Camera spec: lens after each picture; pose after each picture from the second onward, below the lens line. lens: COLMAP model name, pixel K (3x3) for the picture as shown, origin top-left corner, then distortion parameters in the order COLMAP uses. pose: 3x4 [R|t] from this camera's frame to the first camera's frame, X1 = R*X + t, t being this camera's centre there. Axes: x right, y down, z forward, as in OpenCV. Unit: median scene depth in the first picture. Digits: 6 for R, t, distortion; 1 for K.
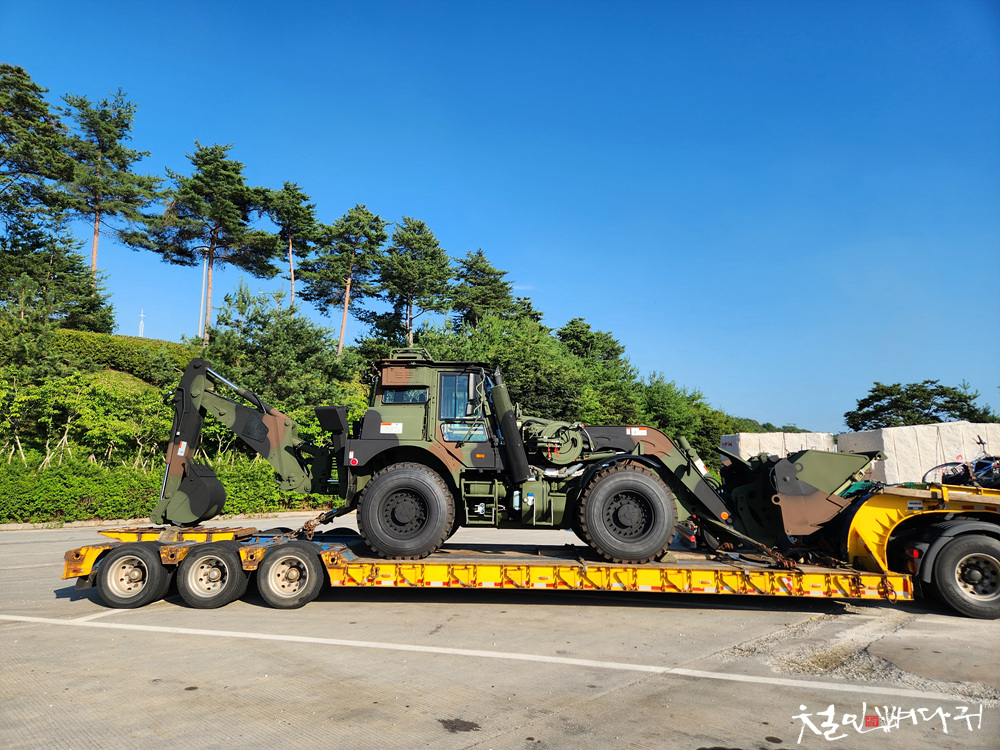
lens RADIAL K [[678.7, 0, 494.8], [0, 678.7, 374.9], [0, 0, 1]] dist [0.054575, -0.004277]
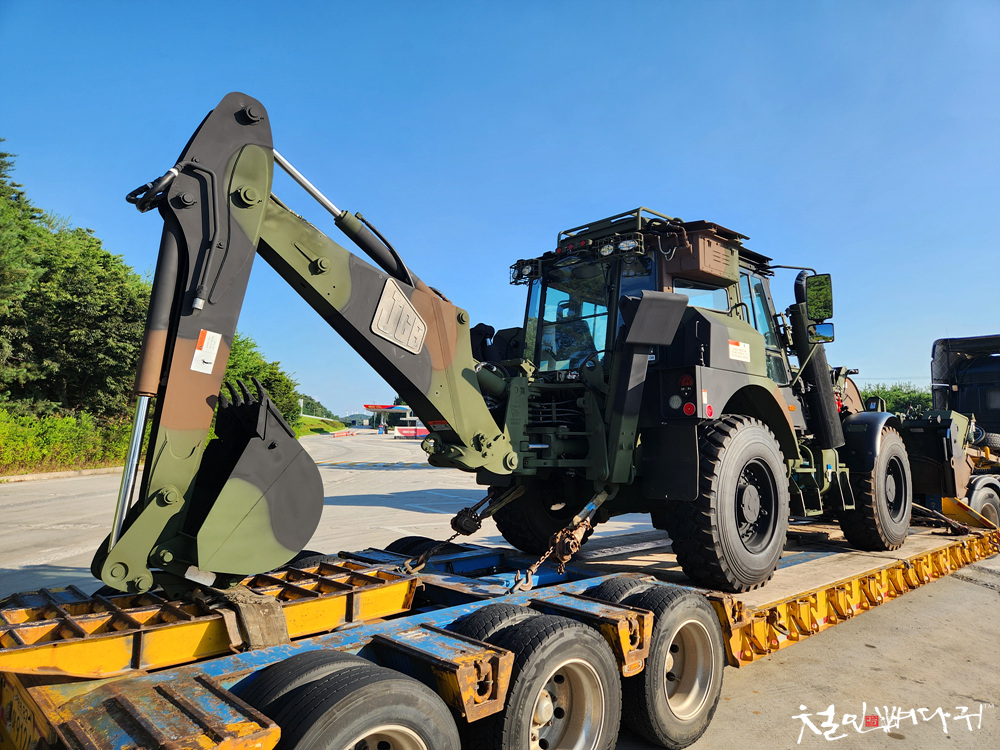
lens RADIAL K [[678.7, 0, 494.8], [0, 678.7, 374.9], [0, 0, 1]] dist [0.054575, -0.004277]
pose [[0.712420, 0.067613, 0.698489, -0.139261], [-0.113367, 0.993362, 0.019472, 0.022648], [-0.692536, -0.093058, 0.715356, 0.155917]]
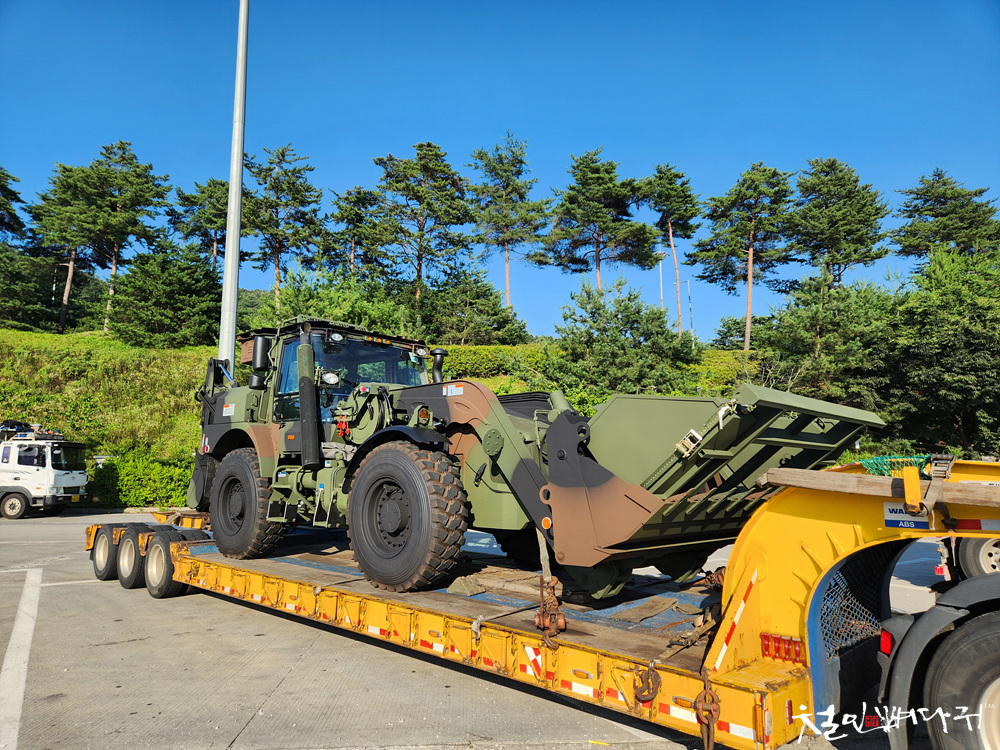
lens RADIAL K [[678.7, 0, 494.8], [0, 678.7, 374.9], [0, 0, 1]] dist [0.054575, -0.004277]
pose [[0.735235, -0.100000, -0.670396, 0.148560], [0.105149, 0.993911, -0.032938, 0.020566], [0.669607, -0.046274, 0.741273, 0.118282]]
